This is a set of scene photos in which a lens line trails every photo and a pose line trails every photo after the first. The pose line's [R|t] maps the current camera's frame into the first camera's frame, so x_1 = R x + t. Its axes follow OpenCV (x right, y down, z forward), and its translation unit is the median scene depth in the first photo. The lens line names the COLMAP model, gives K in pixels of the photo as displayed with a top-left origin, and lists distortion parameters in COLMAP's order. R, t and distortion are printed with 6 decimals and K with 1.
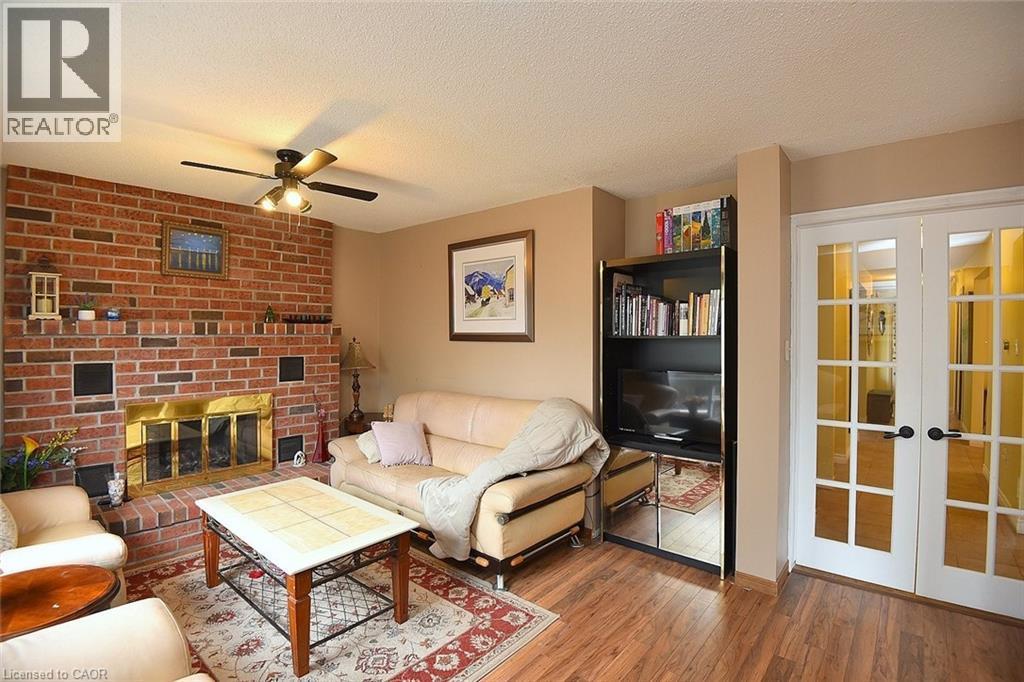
lens RADIAL K [[476.9, 0, 519.8], [0, 476.9, 337.9], [0, 0, 1]] dist [-0.002763, -0.023228]
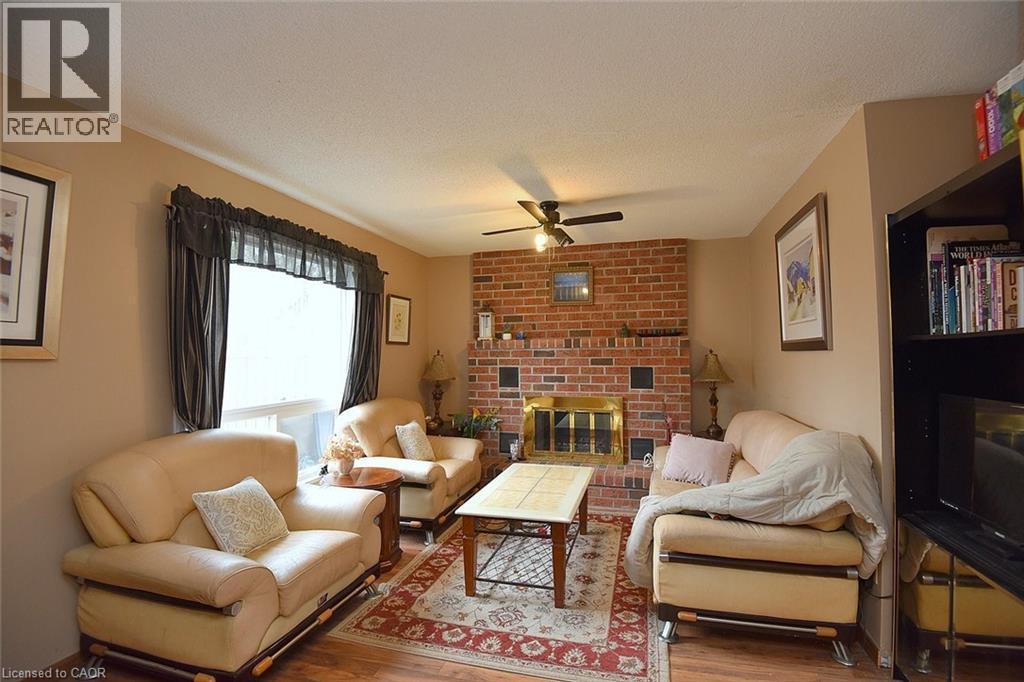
lens RADIAL K [[476.9, 0, 519.8], [0, 476.9, 337.9], [0, 0, 1]] dist [-0.002763, -0.023228]
pose [[0.428965, -0.037724, -0.902533, 0.510557], [0.003101, 0.999183, -0.040291, 0.019331], [0.903316, 0.014485, 0.428732, 0.316257]]
